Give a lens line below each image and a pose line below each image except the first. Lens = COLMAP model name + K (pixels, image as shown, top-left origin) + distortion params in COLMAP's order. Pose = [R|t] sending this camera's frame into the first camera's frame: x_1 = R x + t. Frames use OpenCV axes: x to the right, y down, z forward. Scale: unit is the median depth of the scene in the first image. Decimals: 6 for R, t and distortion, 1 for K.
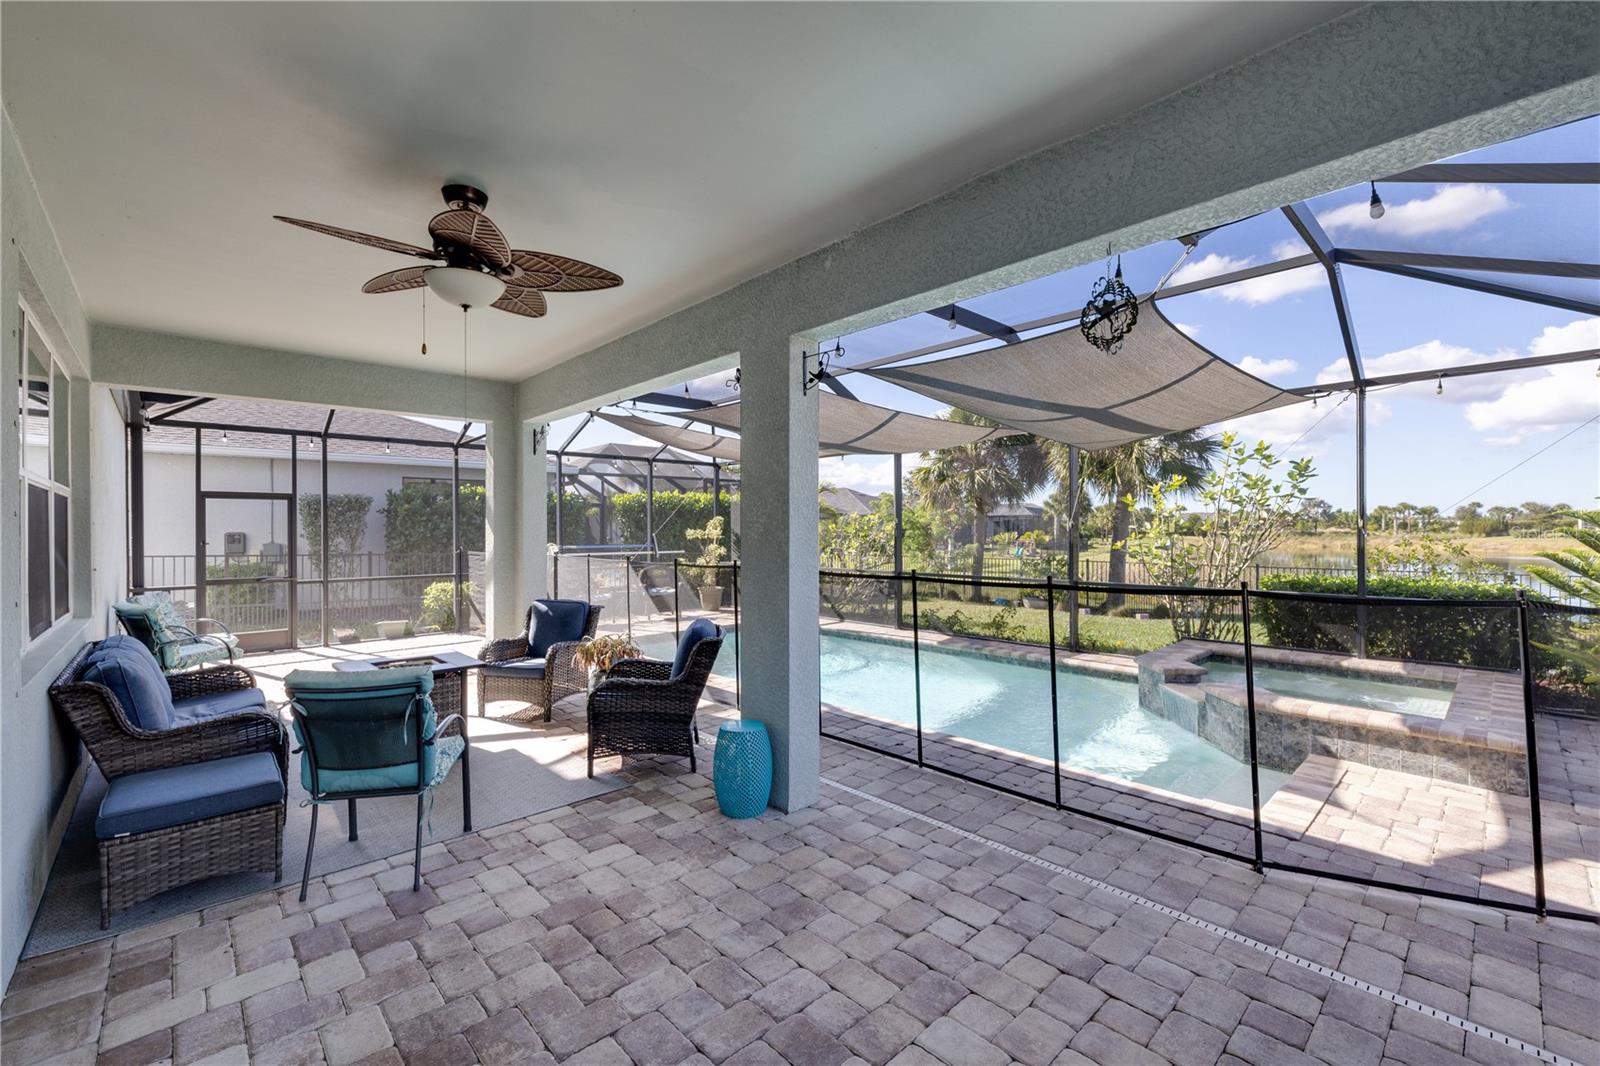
lens RADIAL K [[678.4, 0, 800.0], [0, 678.4, 533.0], [0, 0, 1]] dist [-0.000127, -0.000025]
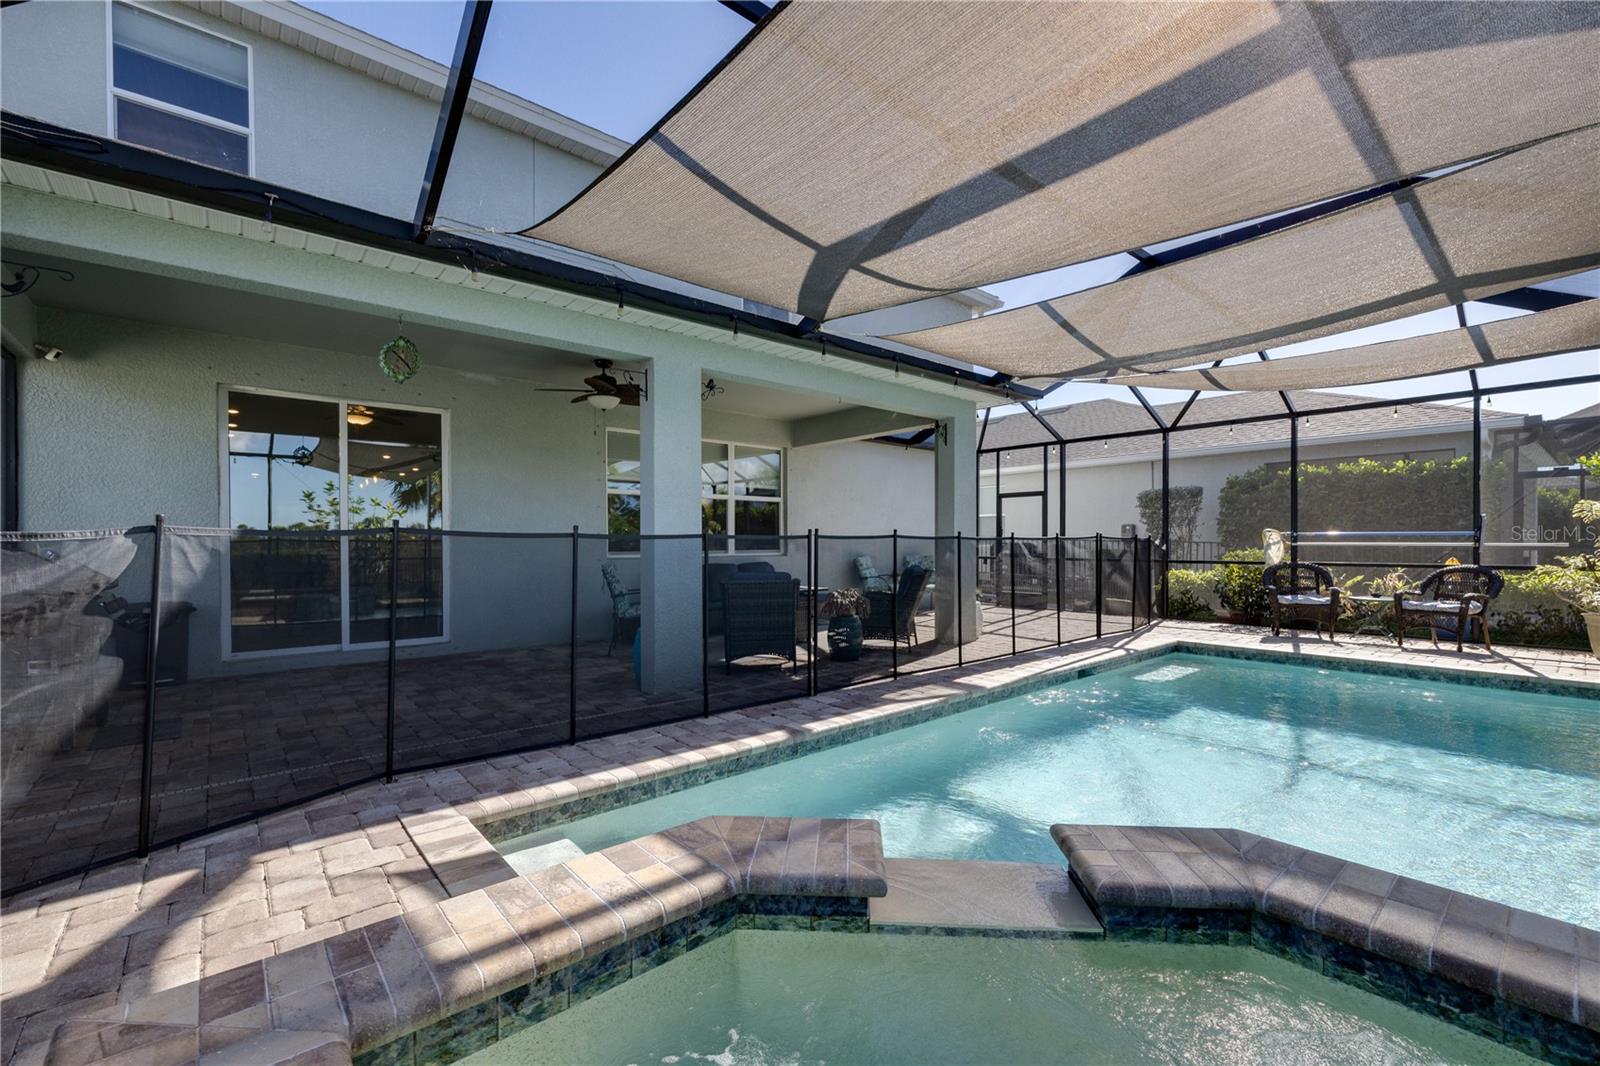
lens RADIAL K [[678.4, 0, 800.0], [0, 678.4, 533.0], [0, 0, 1]] dist [-0.000127, -0.000025]
pose [[-0.030843, -0.009292, -0.999481, 0.882213], [0.005544, 0.999940, -0.009468, 0.051308], [0.999509, -0.005833, -0.030790, 0.853628]]
